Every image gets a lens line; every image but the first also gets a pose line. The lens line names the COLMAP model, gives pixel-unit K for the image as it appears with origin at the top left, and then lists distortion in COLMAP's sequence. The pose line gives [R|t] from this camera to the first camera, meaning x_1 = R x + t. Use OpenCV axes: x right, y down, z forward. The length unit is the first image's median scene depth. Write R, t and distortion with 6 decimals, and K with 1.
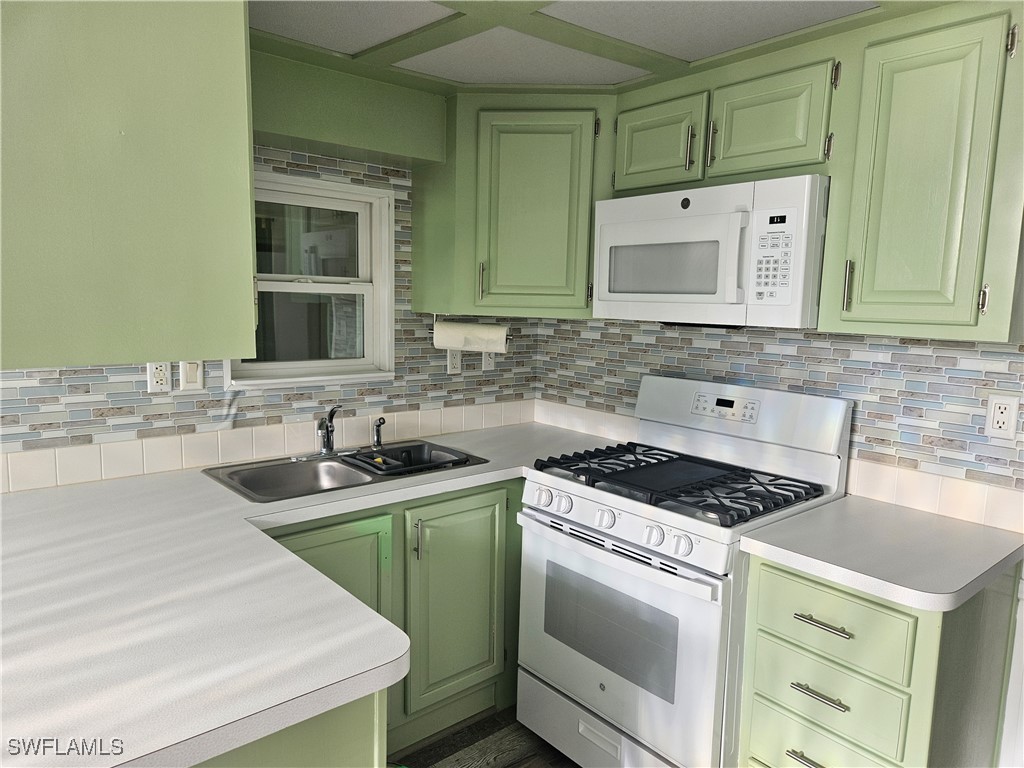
lens RADIAL K [[685.4, 0, 507.4], [0, 685.4, 384.1], [0, 0, 1]] dist [0.080164, -0.071766]
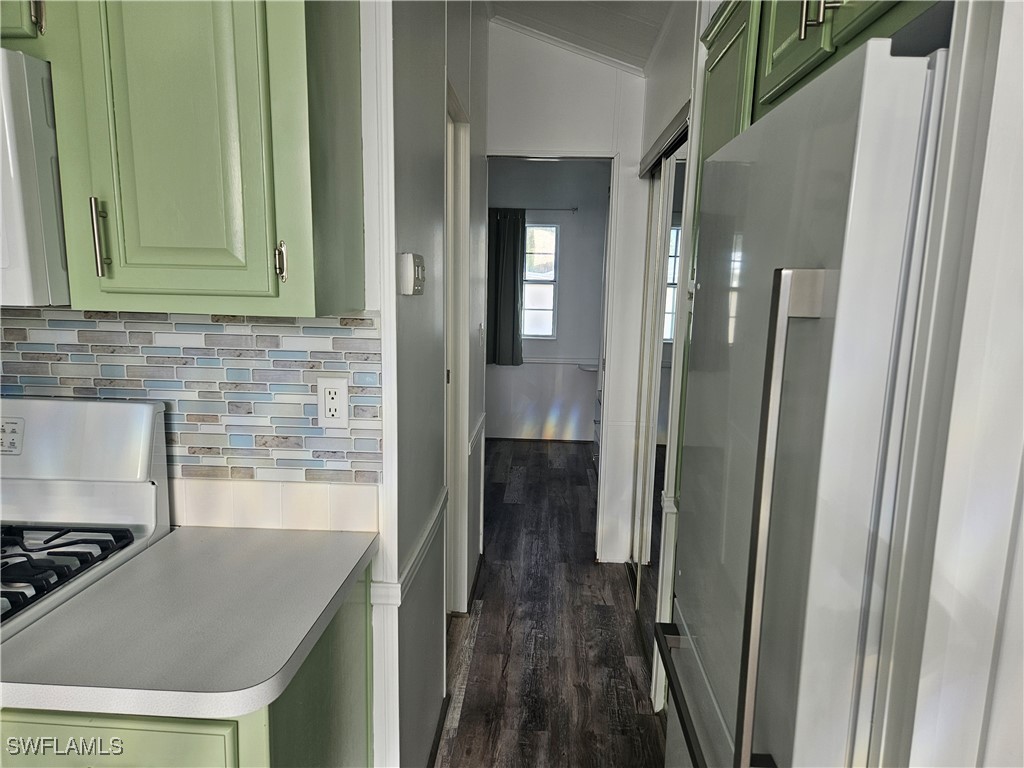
lens RADIAL K [[685.4, 0, 507.4], [0, 685.4, 384.1], [0, 0, 1]] dist [0.080164, -0.071766]
pose [[0.702606, -0.117144, 0.701871, 0.255171], [0.087218, 0.993096, 0.078441, -0.021922], [-0.706214, 0.006103, 0.707972, 0.244871]]
